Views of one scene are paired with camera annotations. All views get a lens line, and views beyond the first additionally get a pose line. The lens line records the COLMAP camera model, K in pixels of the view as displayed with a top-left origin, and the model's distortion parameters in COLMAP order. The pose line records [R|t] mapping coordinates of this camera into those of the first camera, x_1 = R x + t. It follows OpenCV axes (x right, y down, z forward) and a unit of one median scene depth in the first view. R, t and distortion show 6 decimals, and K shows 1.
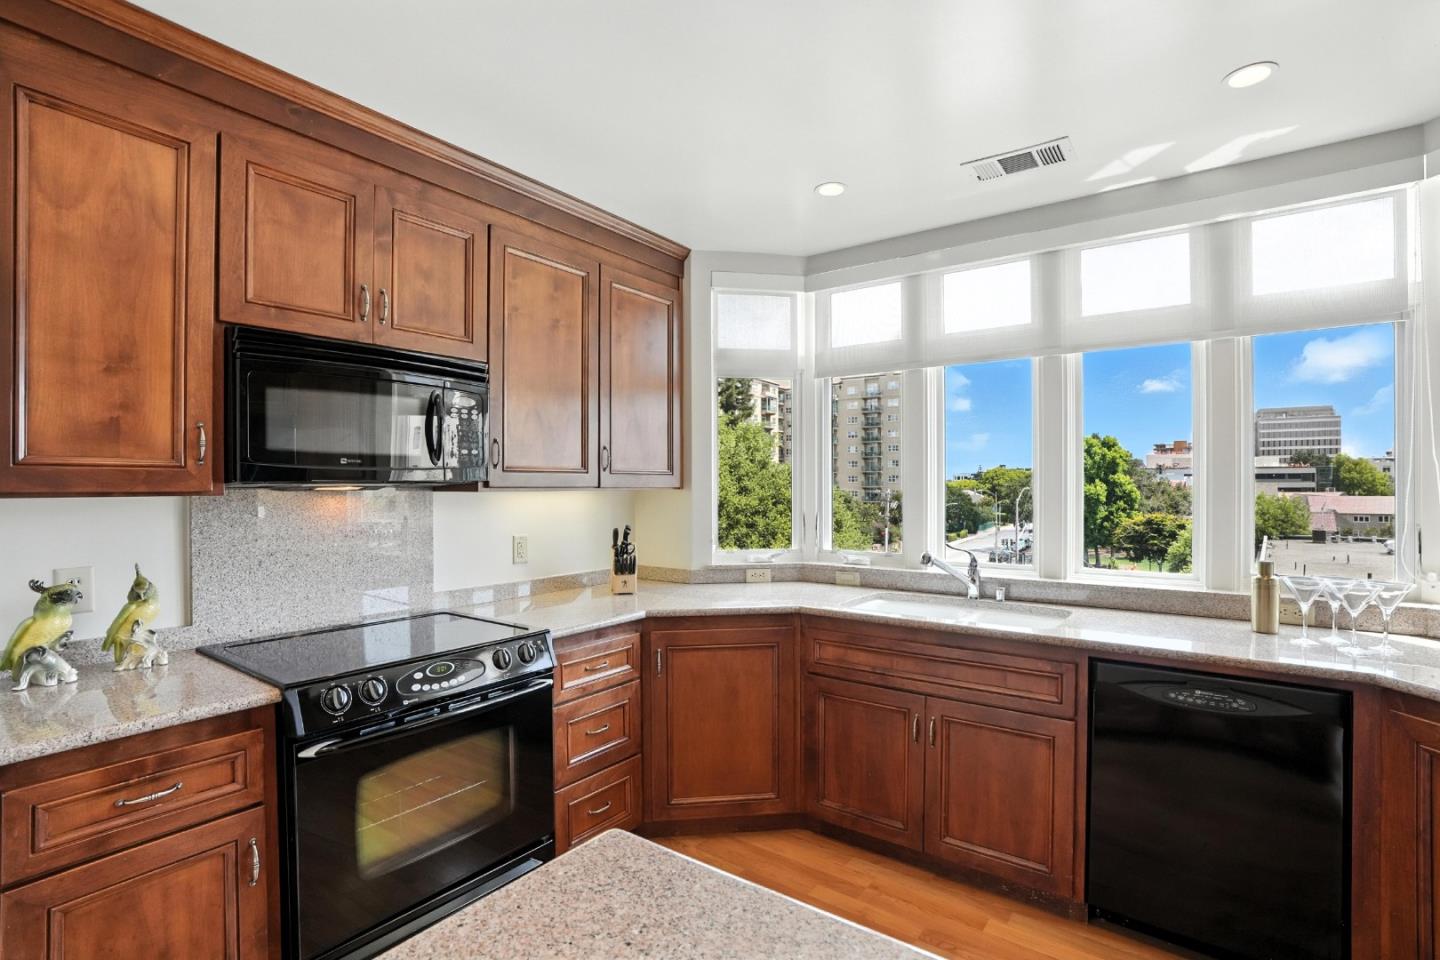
lens RADIAL K [[678.4, 0, 720.6], [0, 678.4, 483.6], [0, 0, 1]] dist [-0.072707, 0.029242]
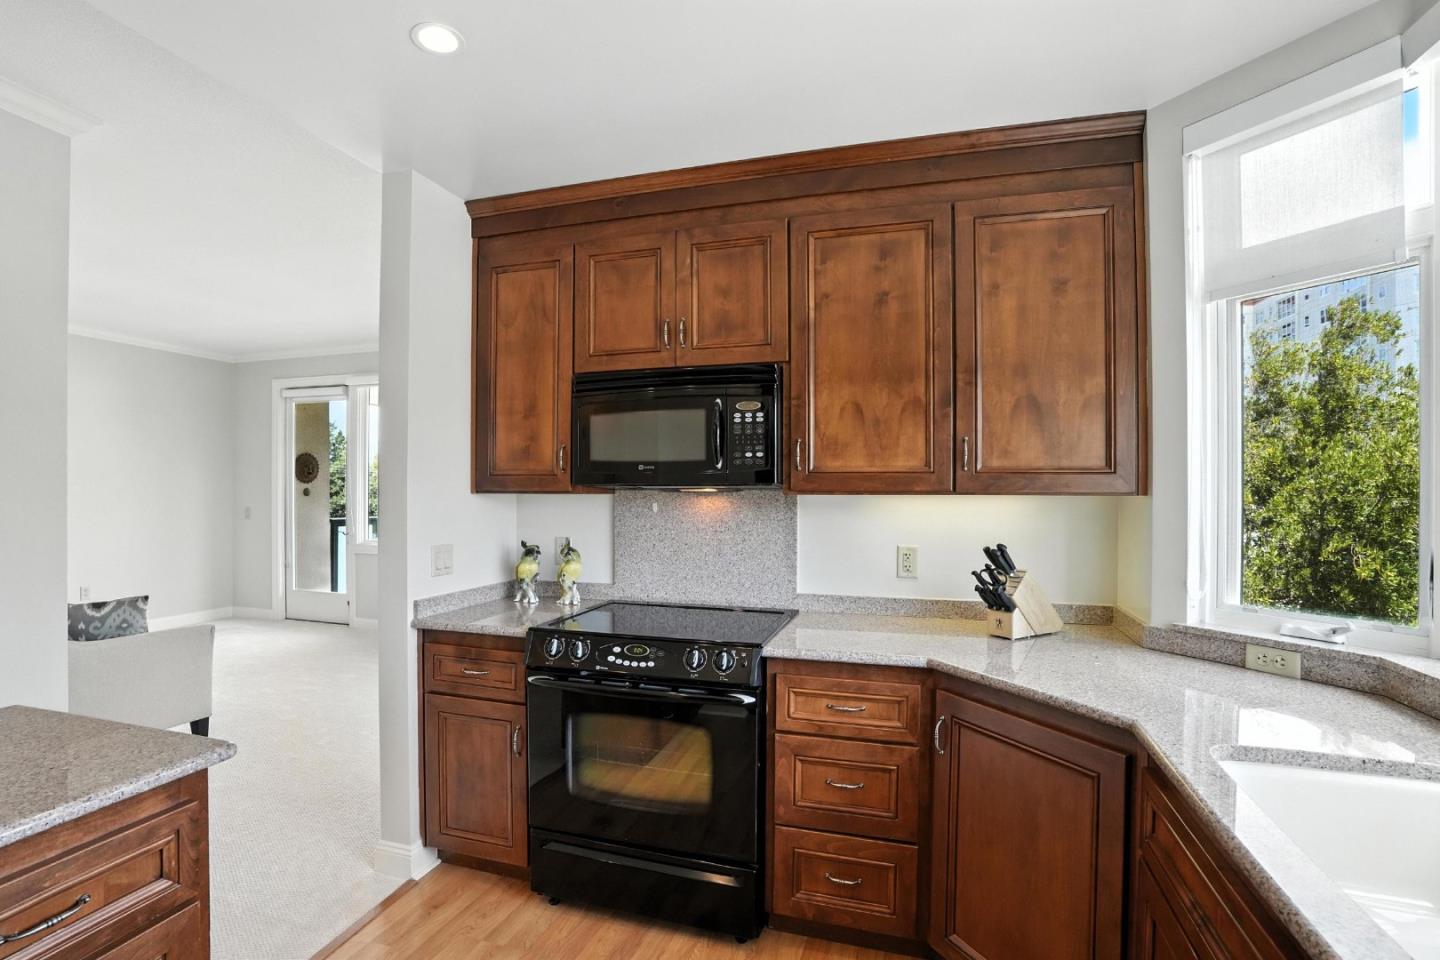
lens RADIAL K [[686.0, 0, 718.7], [0, 686.0, 489.2], [0, 0, 1]] dist [-0.076262, 0.031019]
pose [[0.325464, 0.003896, -0.945547, 0.538463], [-0.002609, 0.999991, 0.003222, 0.001593], [0.945551, 0.001418, 0.325471, 0.568298]]
